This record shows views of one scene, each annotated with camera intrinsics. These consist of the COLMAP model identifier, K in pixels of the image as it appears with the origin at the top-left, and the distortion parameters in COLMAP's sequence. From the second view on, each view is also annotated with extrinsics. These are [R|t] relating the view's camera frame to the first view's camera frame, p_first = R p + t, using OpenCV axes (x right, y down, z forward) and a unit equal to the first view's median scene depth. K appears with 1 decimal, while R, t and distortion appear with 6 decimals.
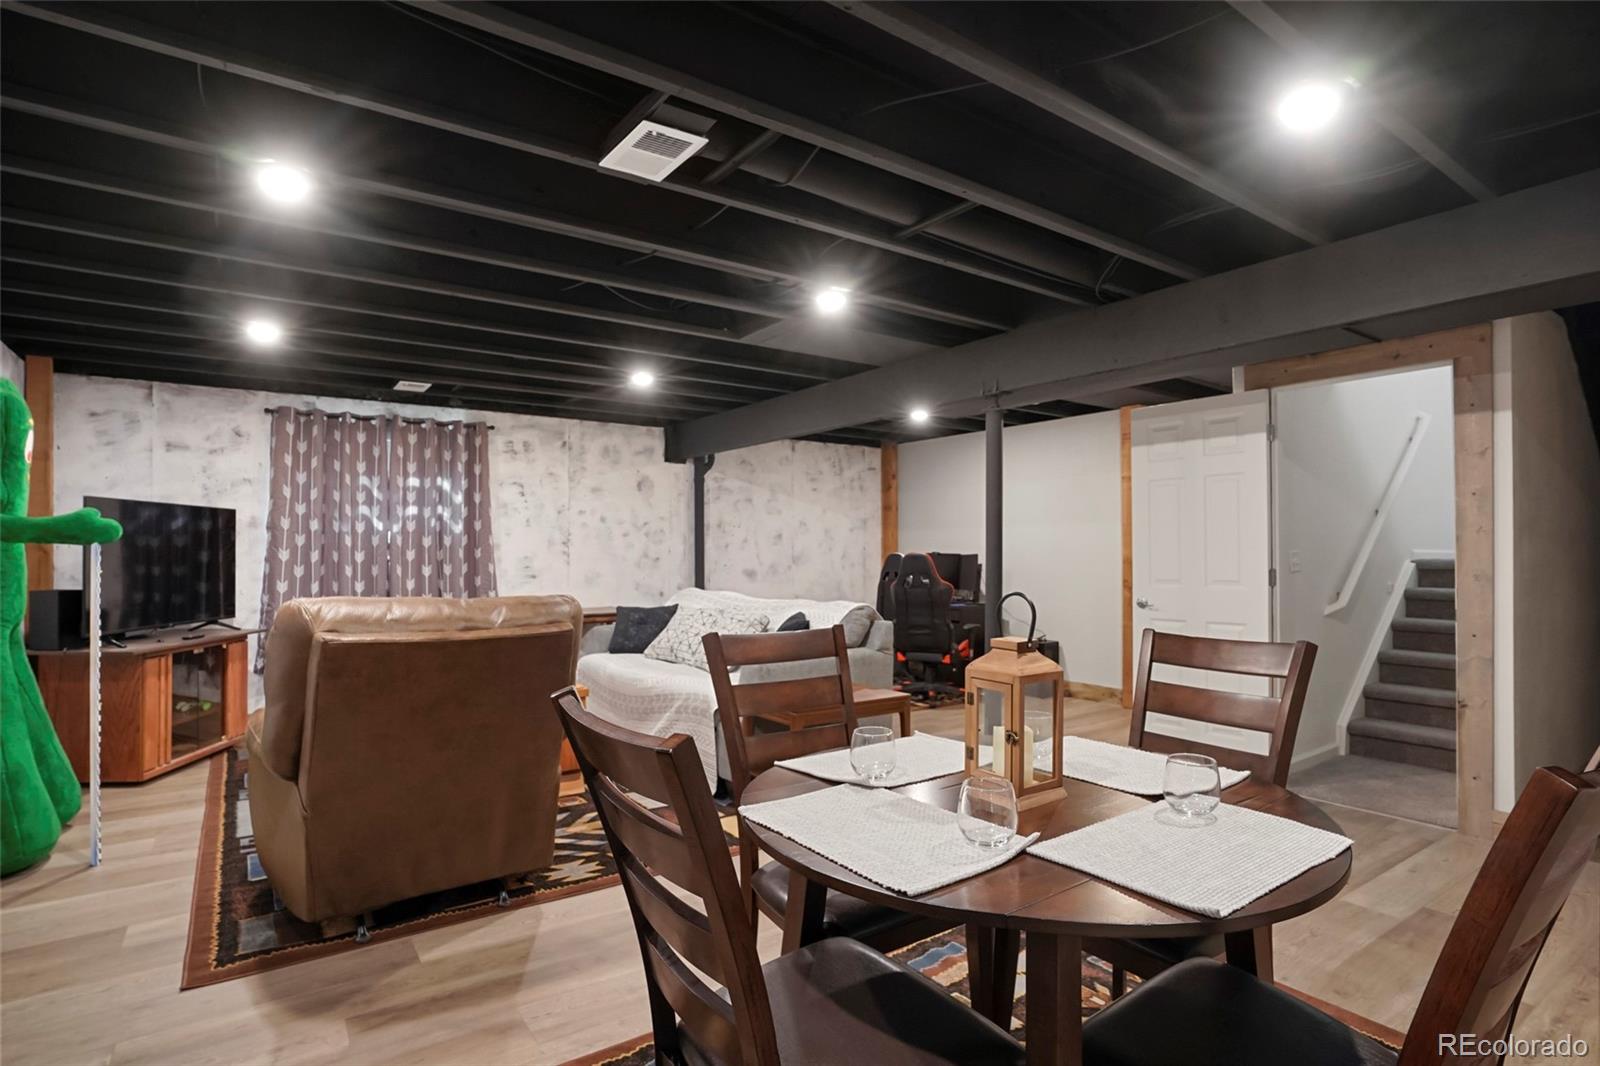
lens RADIAL K [[807.5, 0, 787.1], [0, 807.5, 542.9], [0, 0, 1]] dist [-0.047712, 0.015244]
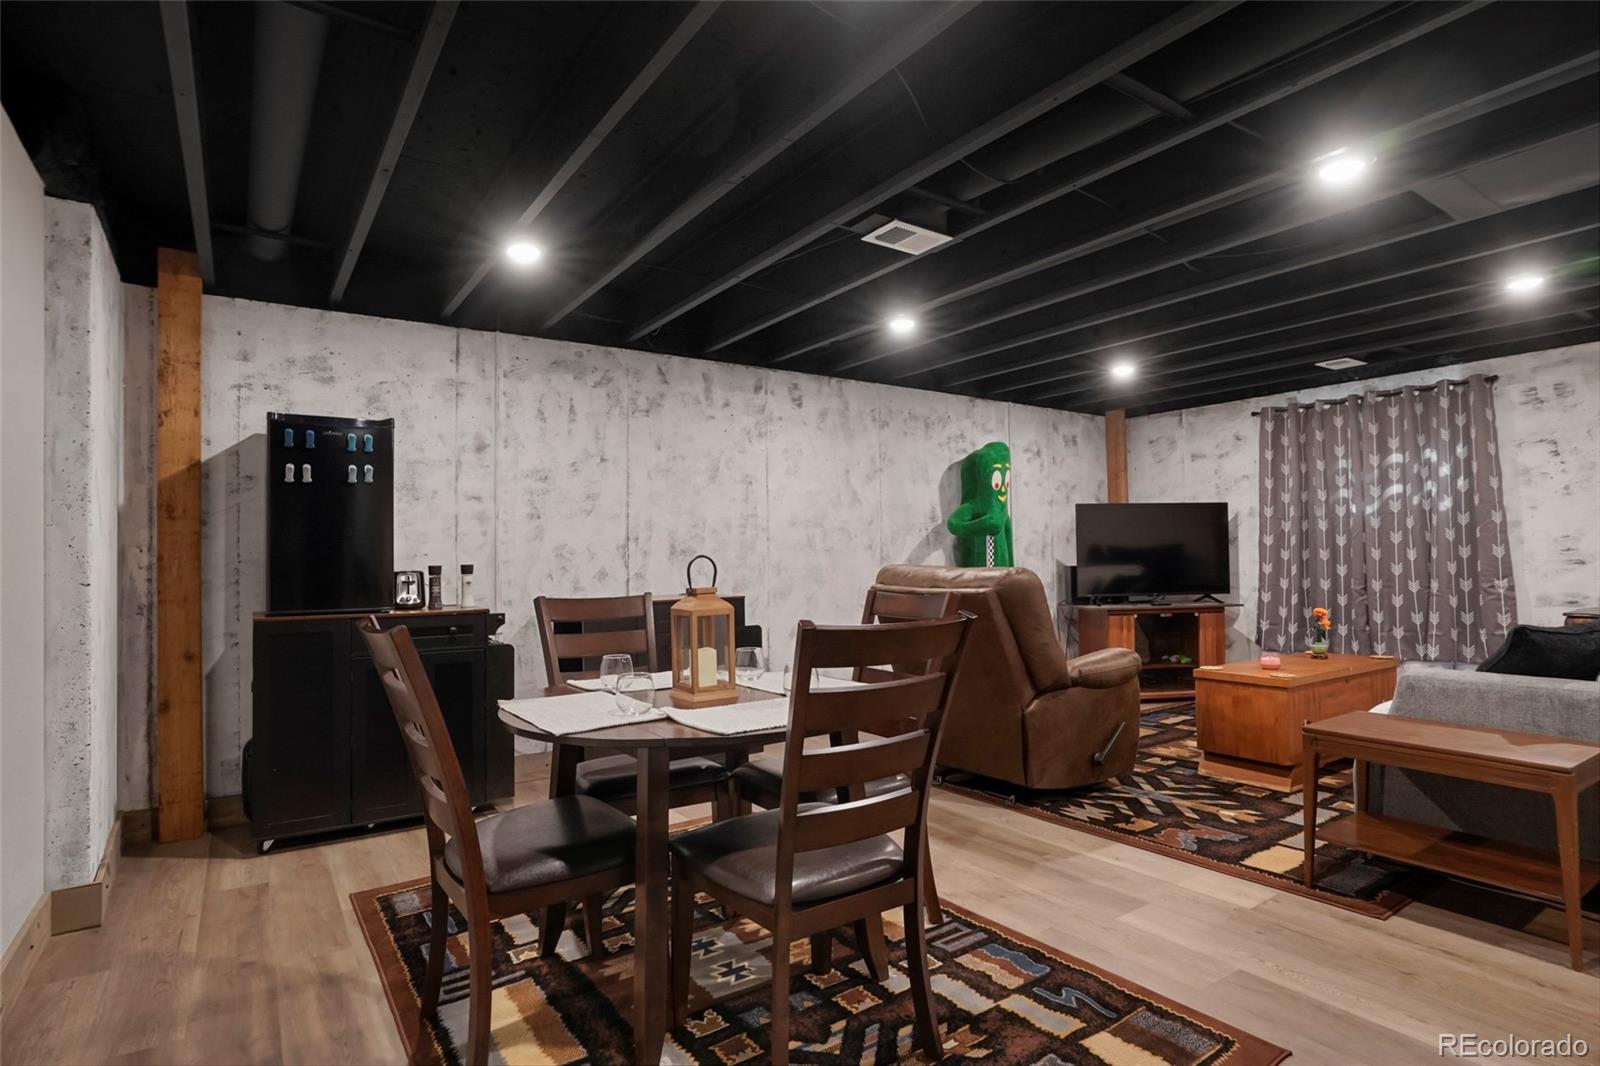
lens RADIAL K [[807.5, 0, 784.7], [0, 807.5, 537.7], [0, 0, 1]] dist [-0.047712, 0.015244]
pose [[-0.010760, -0.021999, -0.999700, 0.498871], [0.027610, 0.999370, -0.022289, 0.018210], [0.999561, -0.027842, -0.010146, 0.334703]]
